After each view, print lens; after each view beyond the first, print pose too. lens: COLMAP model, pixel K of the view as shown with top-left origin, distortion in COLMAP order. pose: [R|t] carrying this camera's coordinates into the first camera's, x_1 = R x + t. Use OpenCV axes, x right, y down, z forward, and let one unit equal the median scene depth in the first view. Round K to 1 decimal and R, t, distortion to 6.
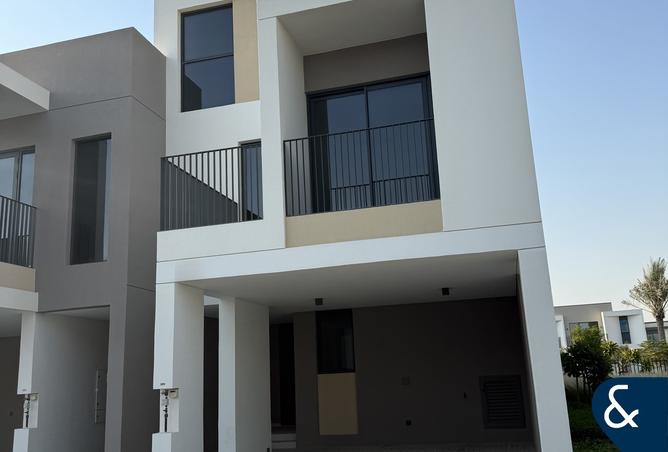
lens RADIAL K [[616.3, 0, 334.0], [0, 616.3, 226.0], [0, 0, 1]] dist [0.030649, -0.014682]
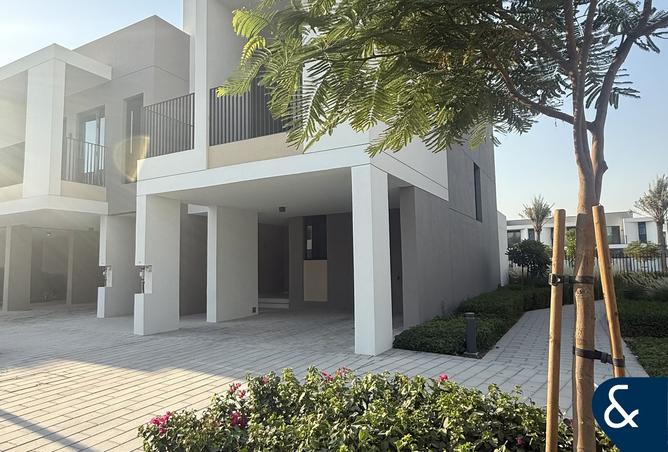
lens RADIAL K [[432.1, 0, 334.0], [0, 432.1, 226.0], [0, 0, 1]] dist [-0.025536, -0.000755]
pose [[0.974690, 0.008996, -0.223382, 0.287536], [0.026079, 0.987793, 0.153572, 0.013849], [0.222036, -0.155511, 0.962557, 0.080045]]
